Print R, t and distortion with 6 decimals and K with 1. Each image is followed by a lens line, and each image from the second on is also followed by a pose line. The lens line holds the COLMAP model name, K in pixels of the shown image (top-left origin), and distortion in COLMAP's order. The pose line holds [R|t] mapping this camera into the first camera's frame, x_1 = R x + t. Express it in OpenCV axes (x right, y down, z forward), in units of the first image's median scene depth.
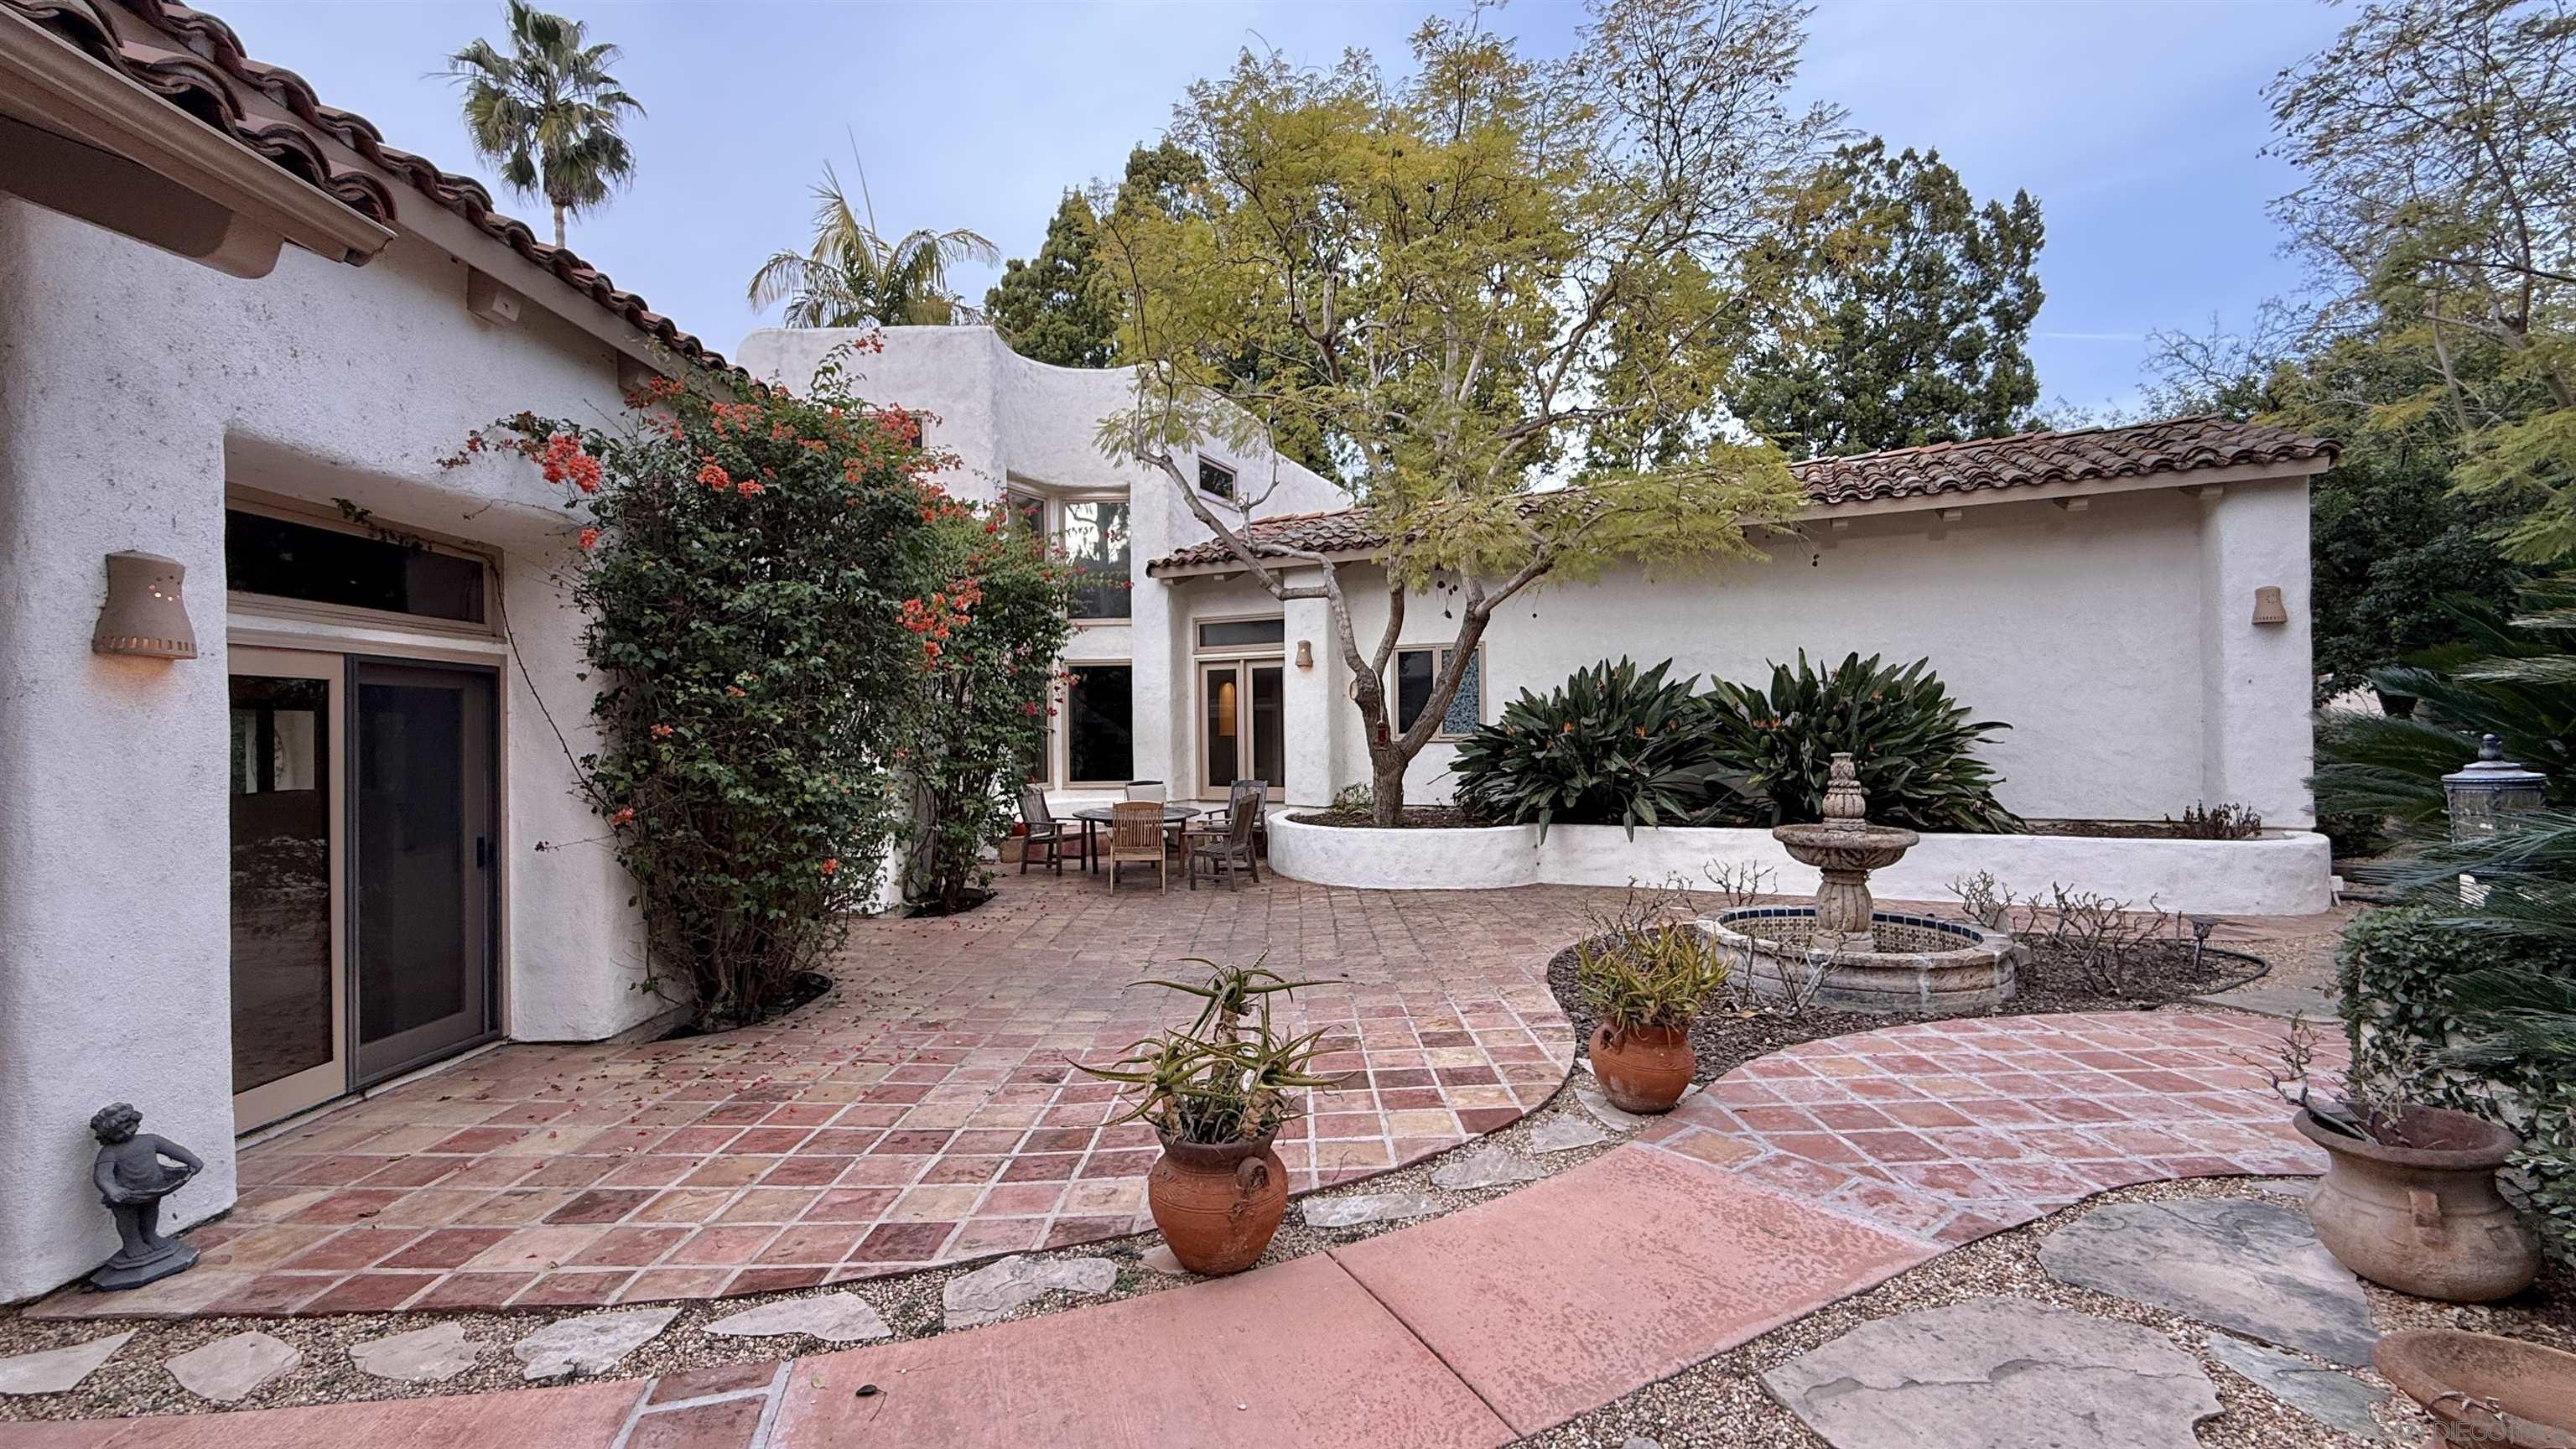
lens RADIAL K [[1029.7, 0, 1282.3], [0, 1029.7, 726.5], [0, 0, 1]] dist [0.000617, -0.000313]
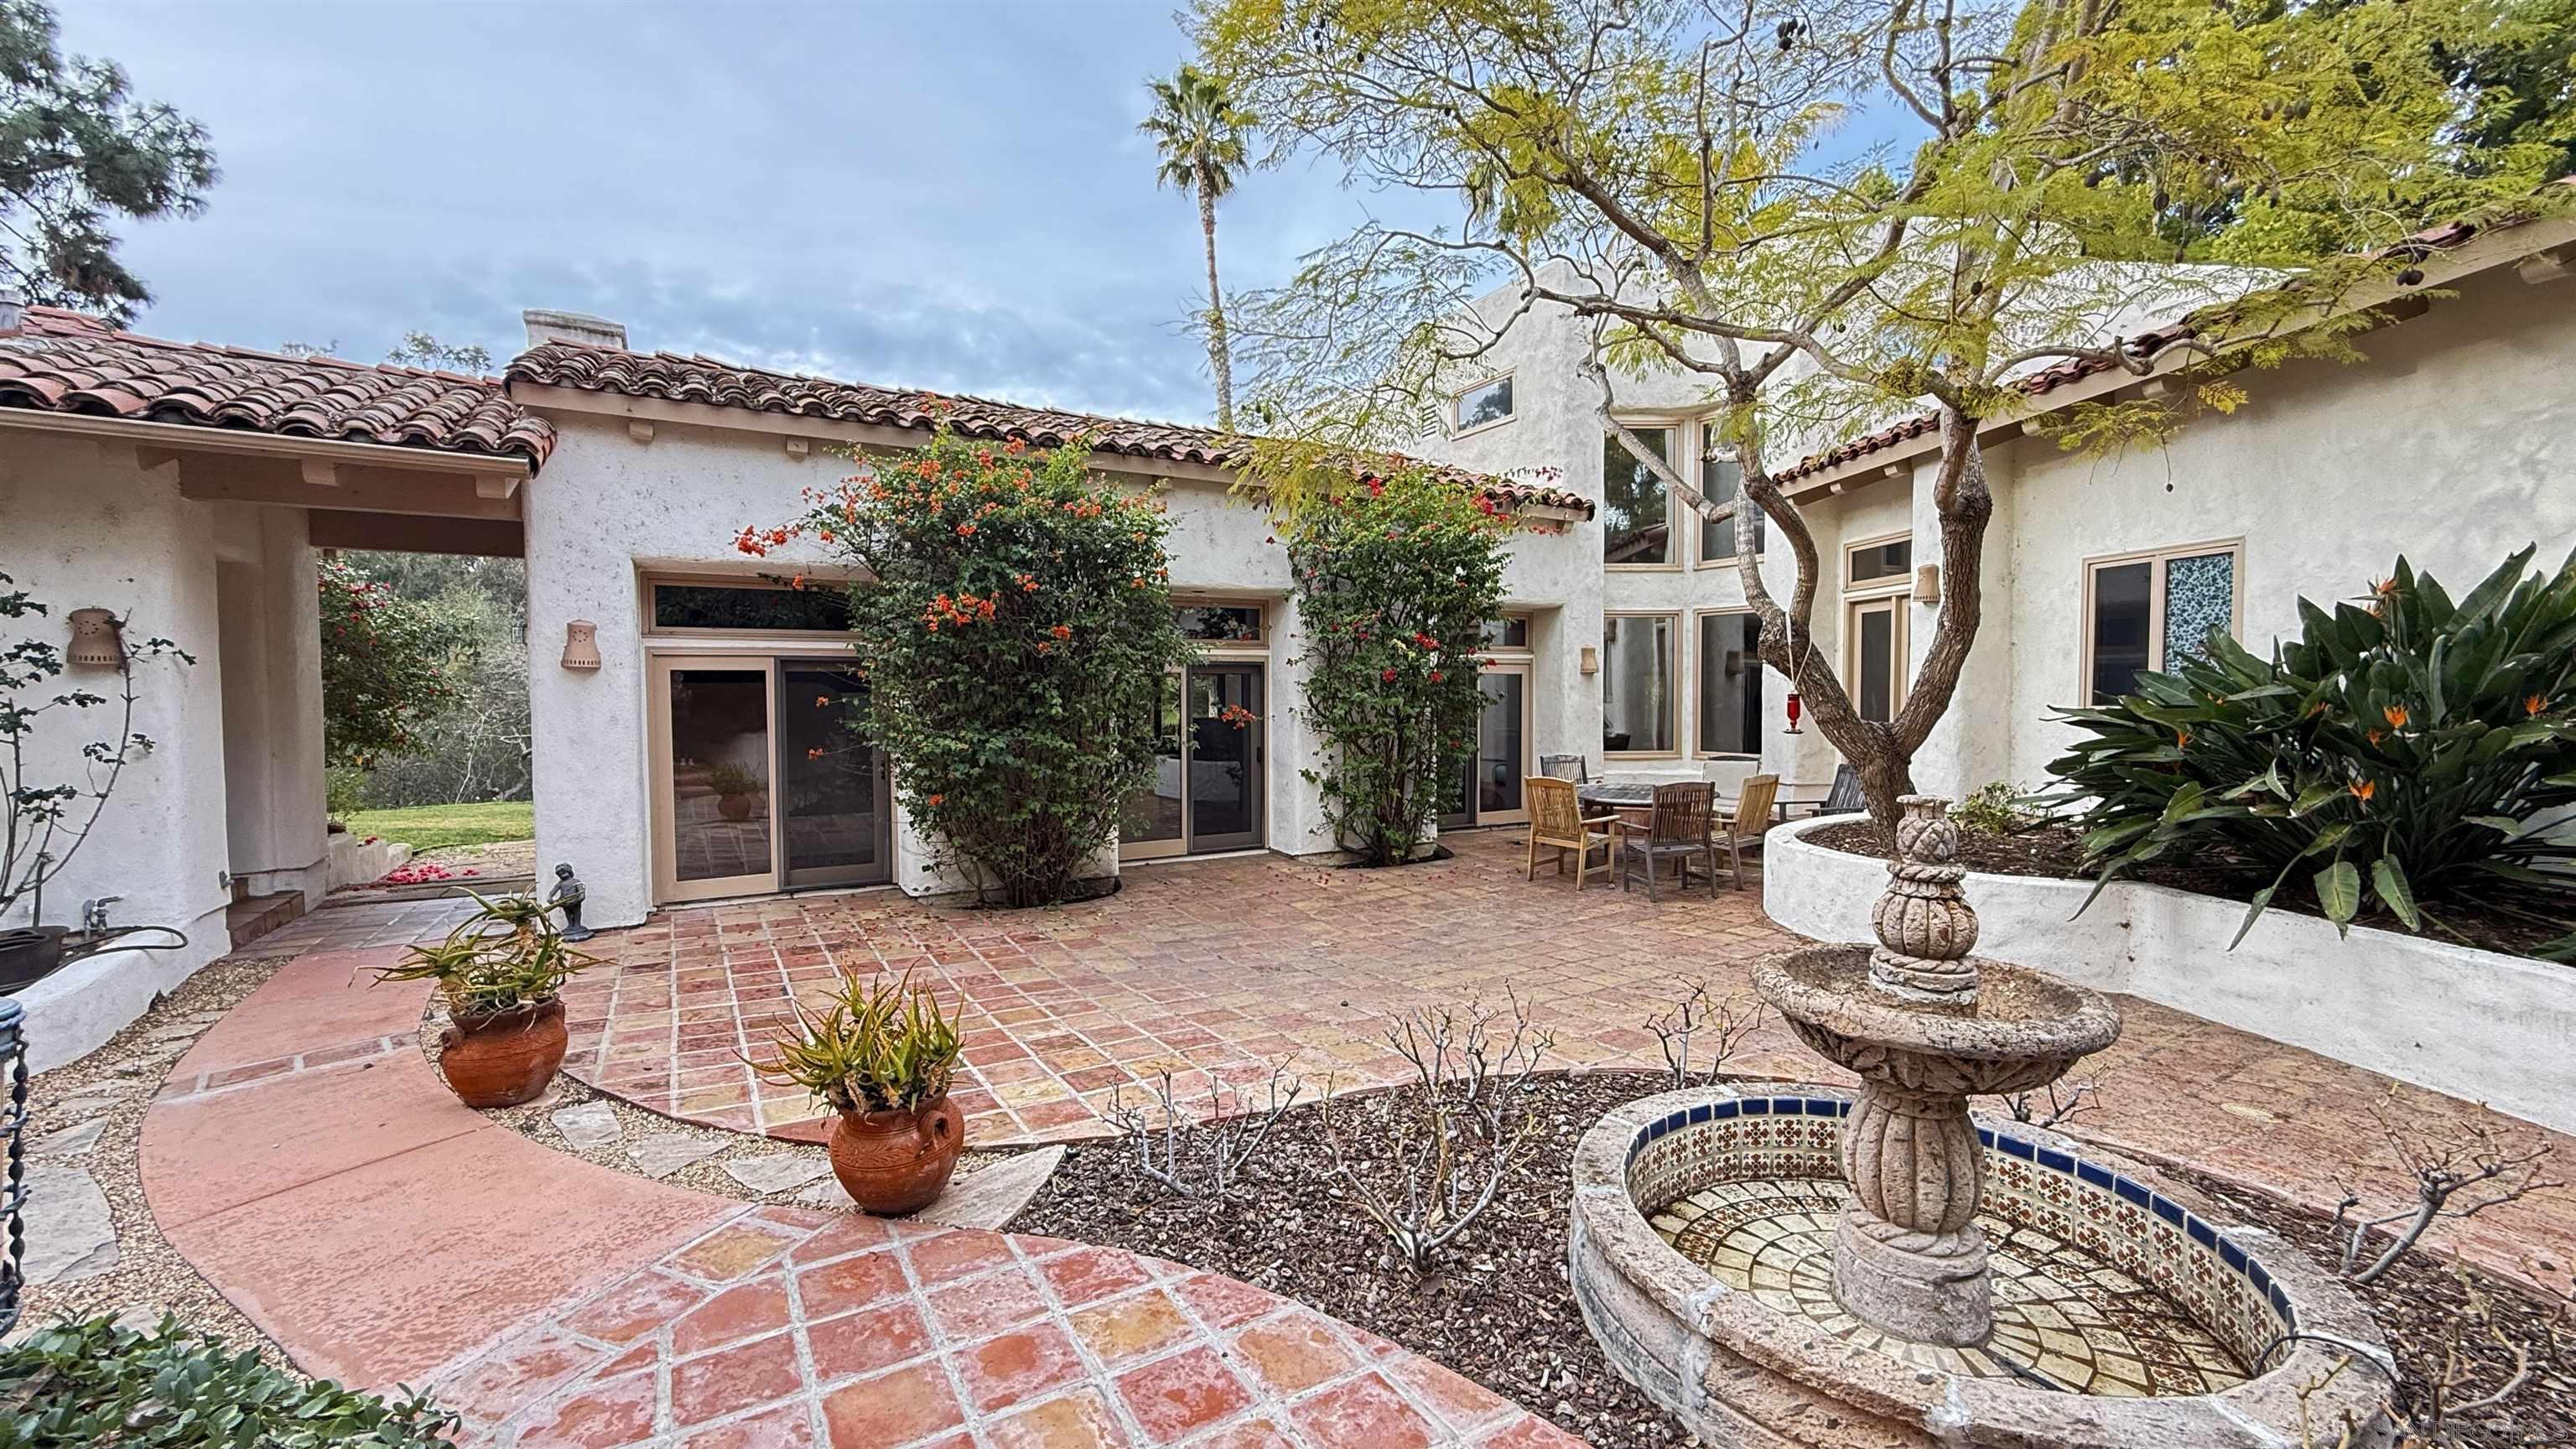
lens RADIAL K [[1029.7, 0, 1282.5], [0, 1029.7, 730.2], [0, 0, 1]] dist [0.000617, -0.000313]
pose [[0.504744, 0.043839, -0.862155, 1.133605], [0.005063, 0.998542, 0.053738, -0.031902], [0.863254, -0.031489, 0.503786, 0.845826]]
